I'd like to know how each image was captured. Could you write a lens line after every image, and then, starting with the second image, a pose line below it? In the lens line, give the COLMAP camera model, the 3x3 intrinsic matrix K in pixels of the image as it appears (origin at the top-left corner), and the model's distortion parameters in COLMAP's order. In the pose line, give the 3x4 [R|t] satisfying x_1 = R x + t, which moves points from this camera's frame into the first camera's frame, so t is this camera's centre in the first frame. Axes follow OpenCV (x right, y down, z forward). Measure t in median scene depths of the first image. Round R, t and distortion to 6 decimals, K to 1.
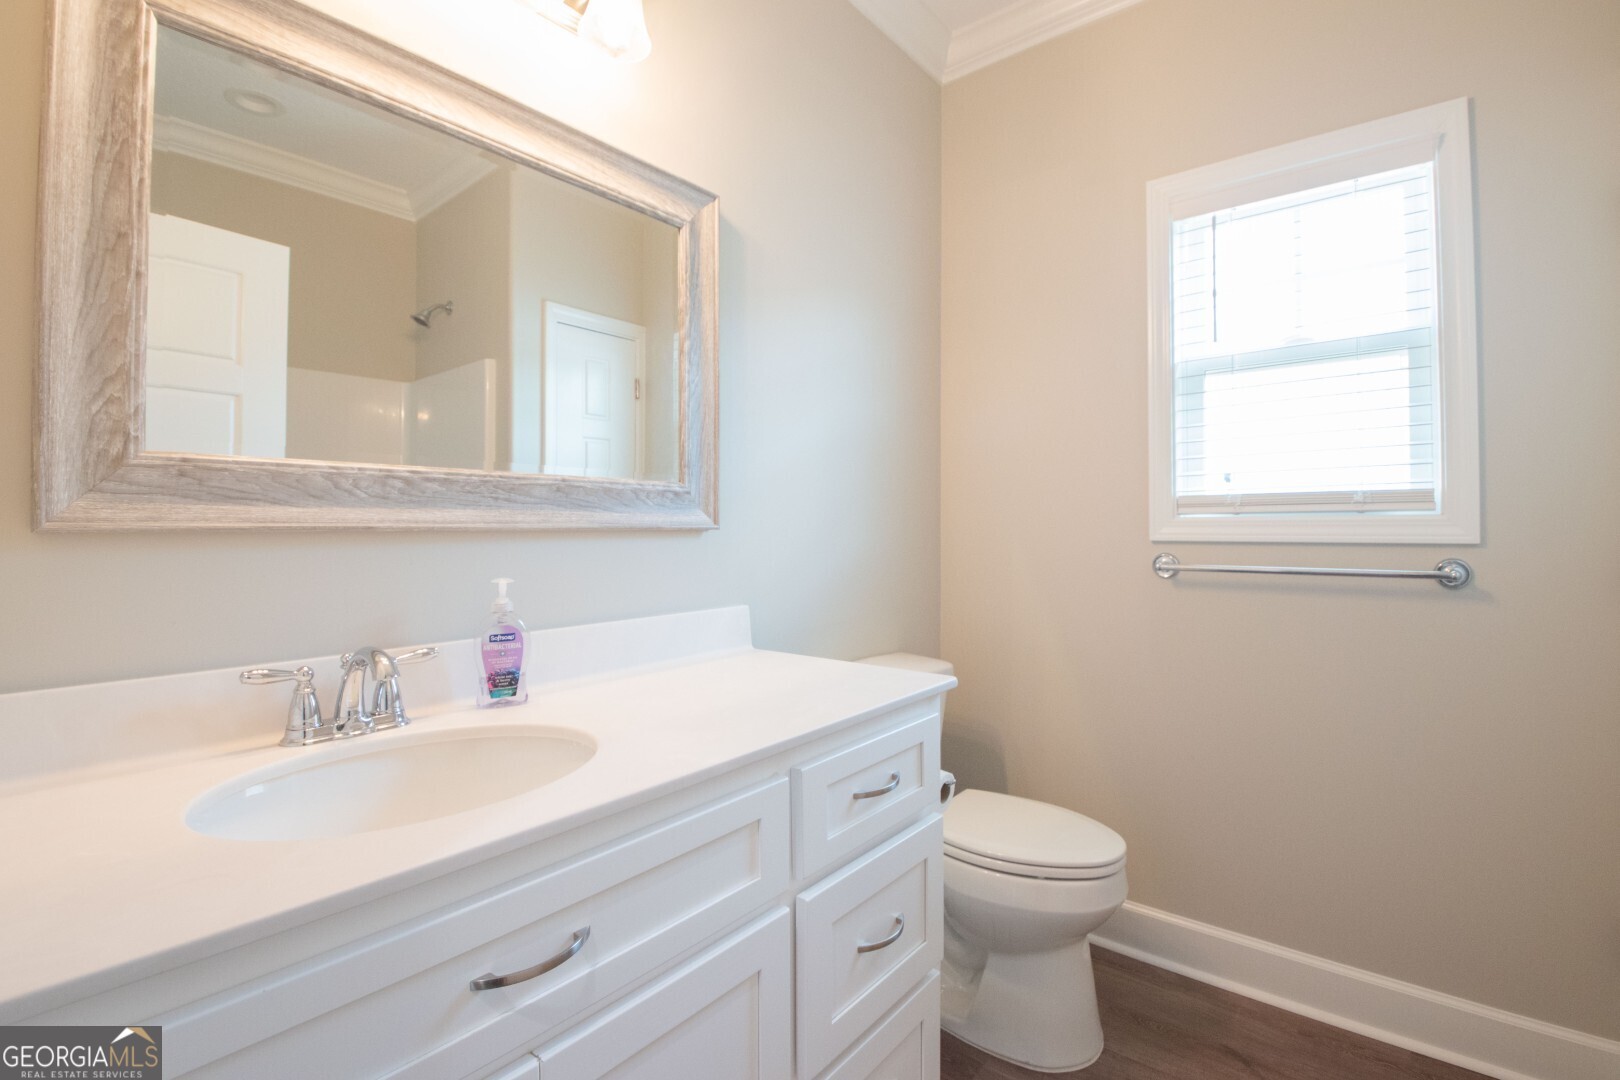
lens RADIAL K [[714.6, 0, 819.7], [0, 714.6, 530.5], [0, 0, 1]] dist [0.001974, -0.017371]
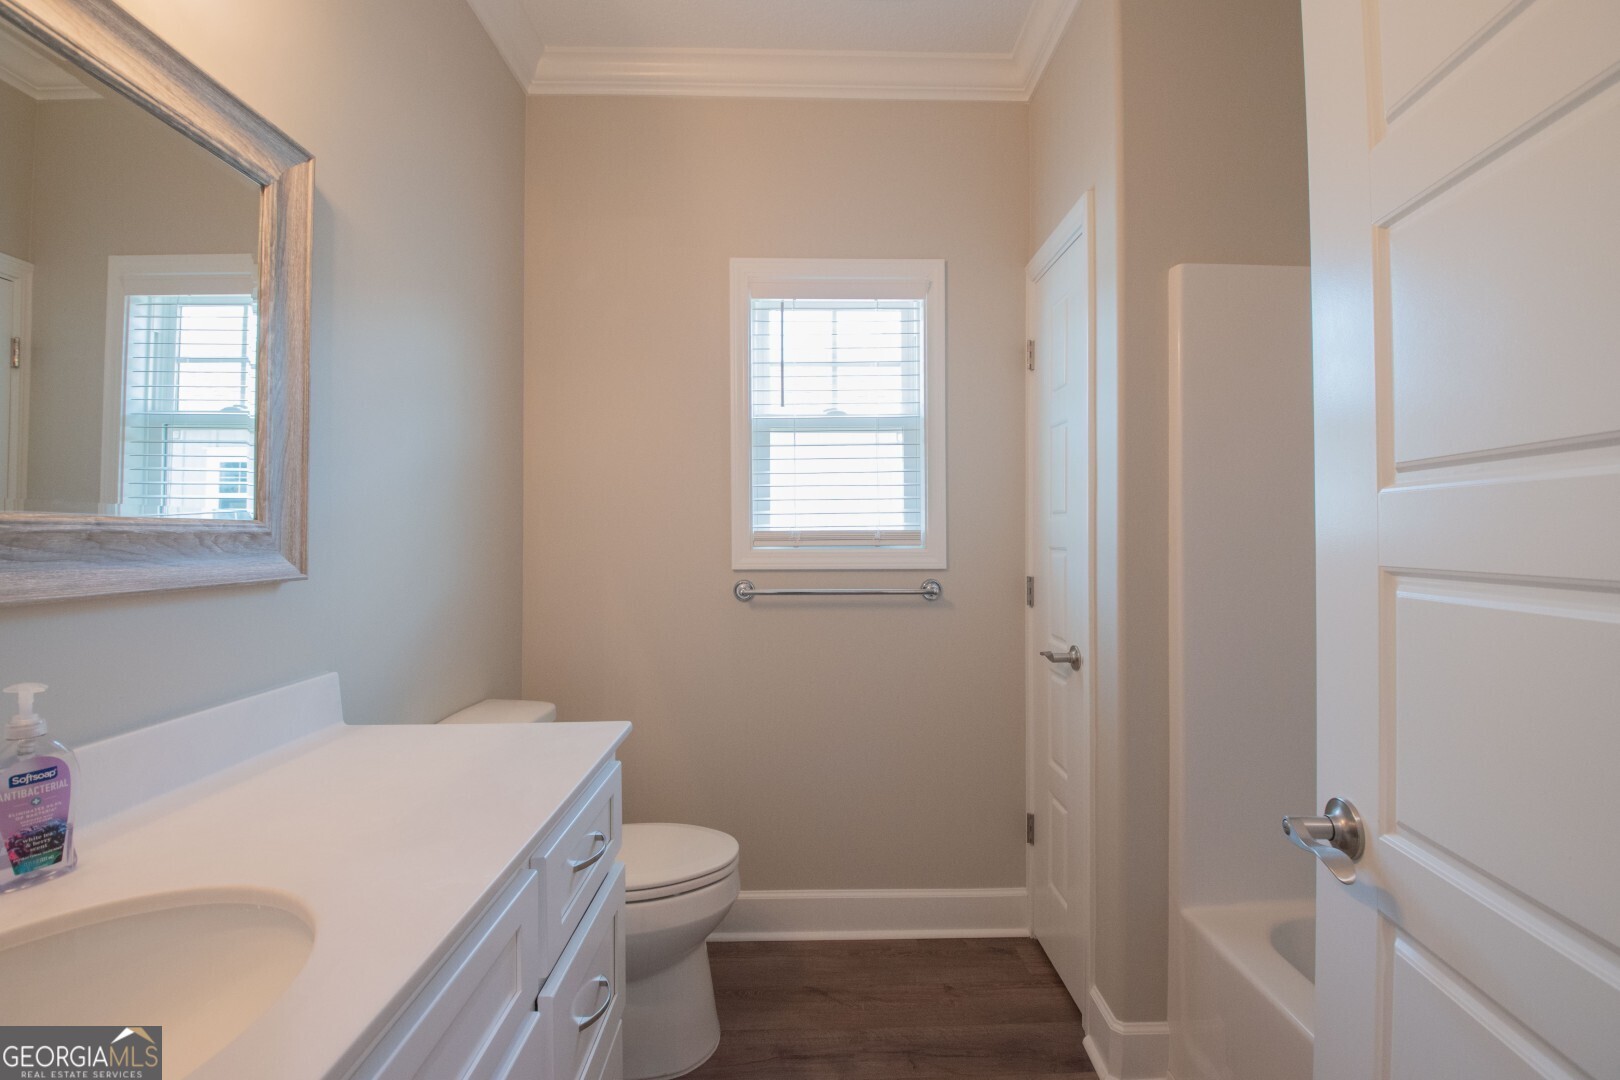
lens RADIAL K [[714.6, 0, 819.7], [0, 714.6, 530.5], [0, 0, 1]] dist [0.001974, -0.017371]
pose [[0.757383, 0.004177, 0.652957, -0.227179], [0.005569, 0.999902, -0.012856, -0.042290], [-0.652947, 0.013373, 0.757286, 0.048909]]
